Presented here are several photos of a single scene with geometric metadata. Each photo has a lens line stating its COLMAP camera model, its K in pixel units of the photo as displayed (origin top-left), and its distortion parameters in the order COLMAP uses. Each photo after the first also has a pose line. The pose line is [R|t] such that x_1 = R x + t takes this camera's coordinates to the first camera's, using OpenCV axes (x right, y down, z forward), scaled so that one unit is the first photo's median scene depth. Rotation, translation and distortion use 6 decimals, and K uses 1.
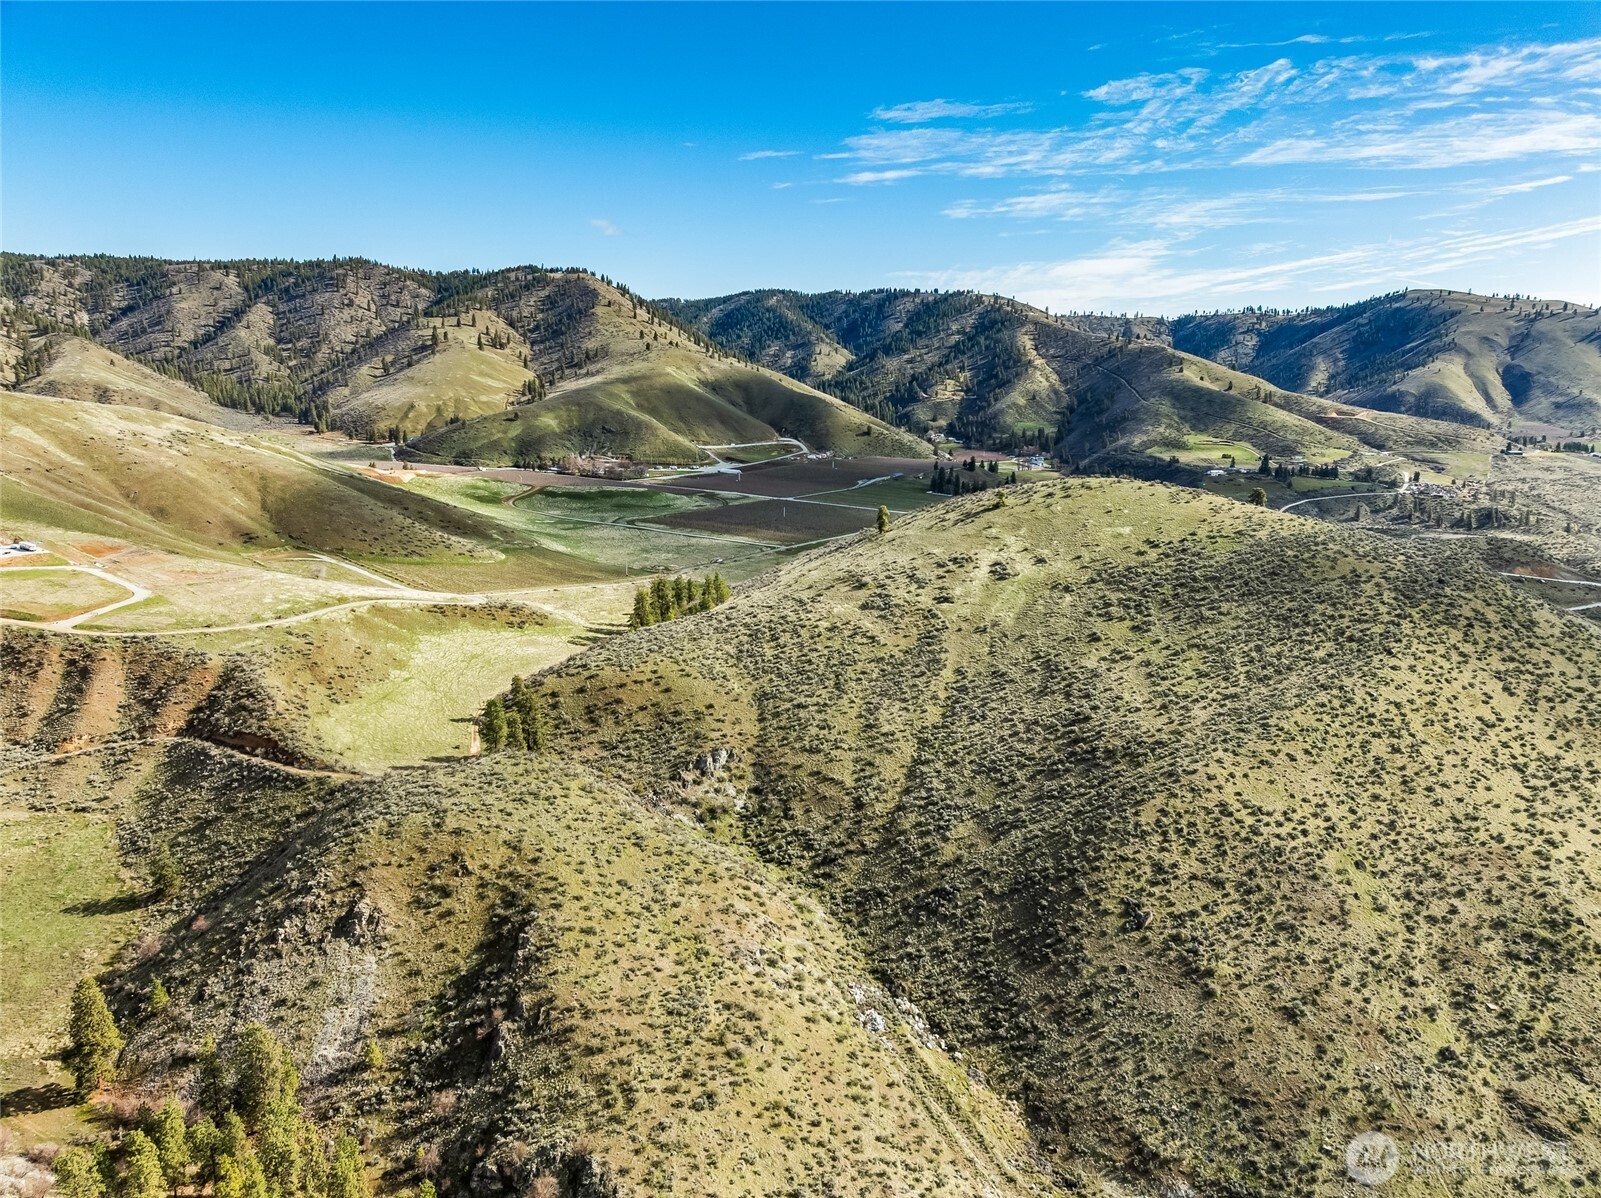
lens RADIAL K [[1122.1, 0, 805.7], [0, 1122.1, 598.8], [0, 0, 1]] dist [-0.029814, 0.015630]
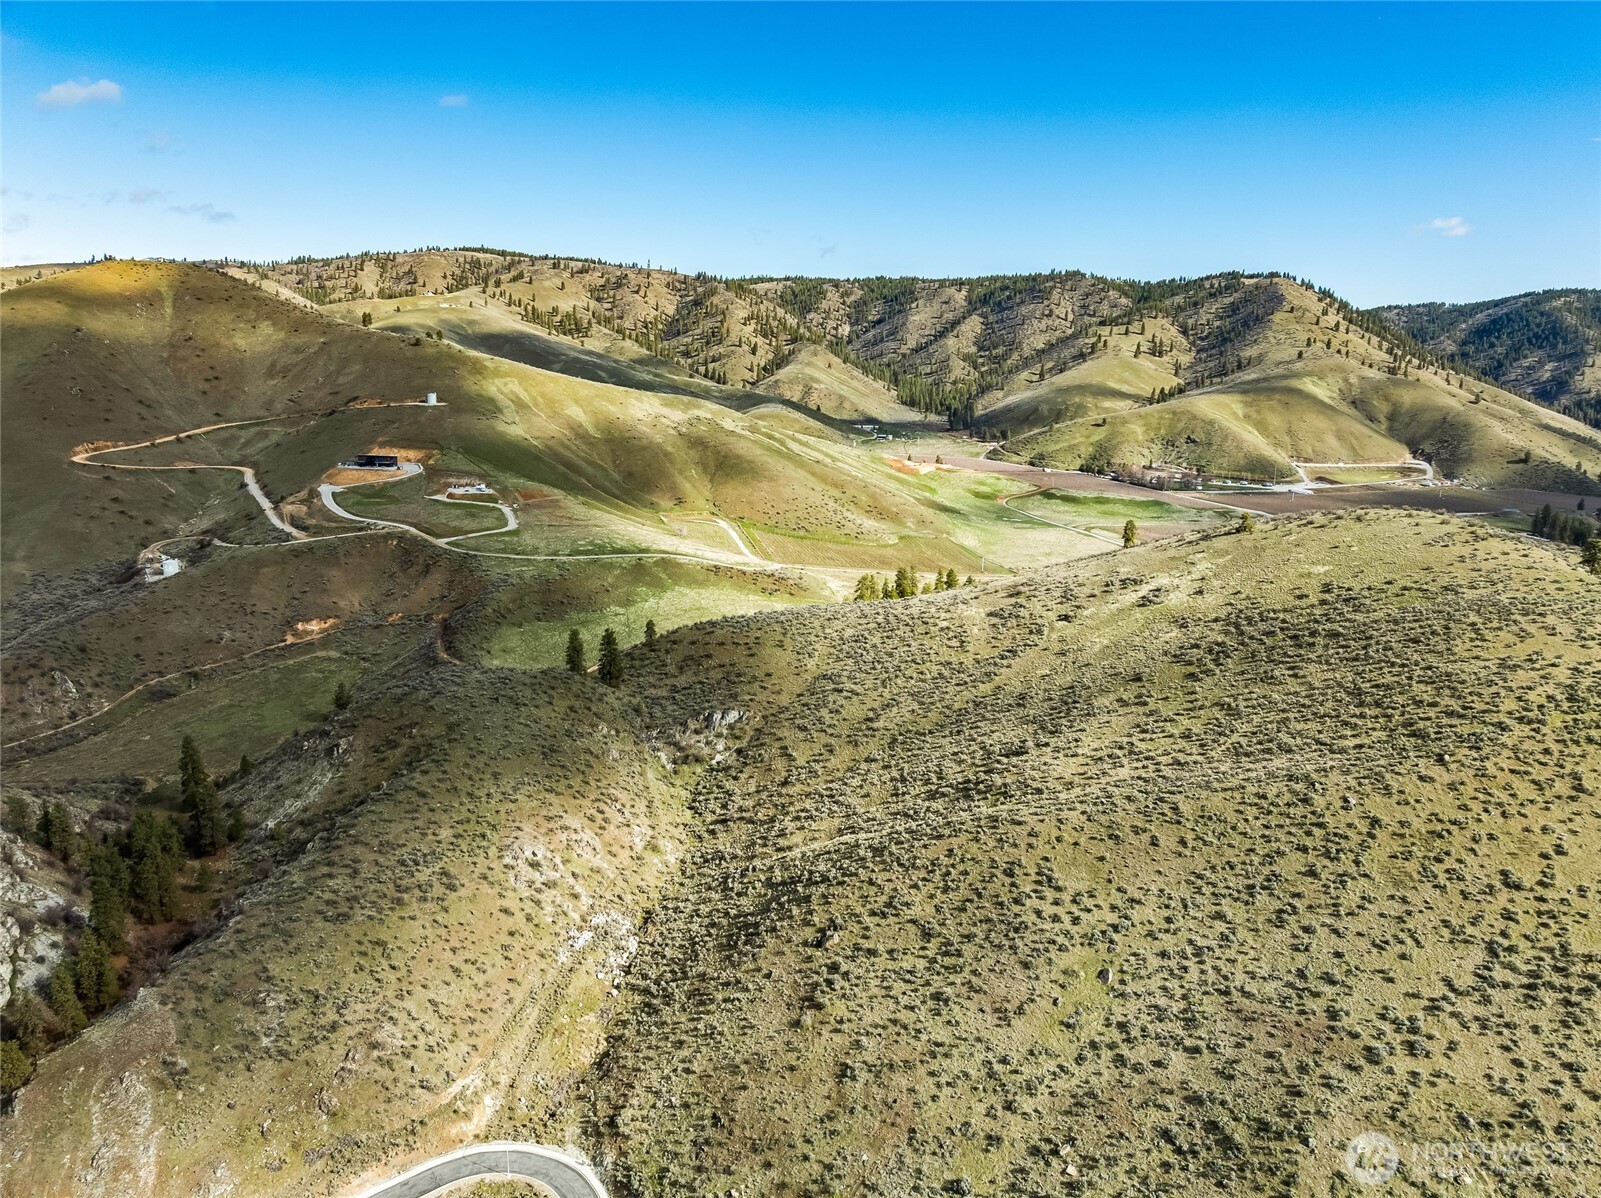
lens RADIAL K [[1122.1, 0, 805.7], [0, 1122.1, 598.8], [0, 0, 1]] dist [-0.029814, 0.015630]
pose [[0.775321, 0.133311, -0.617337, 0.115196], [-0.138991, 0.989521, 0.039122, -0.004610], [0.616083, 0.055472, 0.785725, 0.031542]]
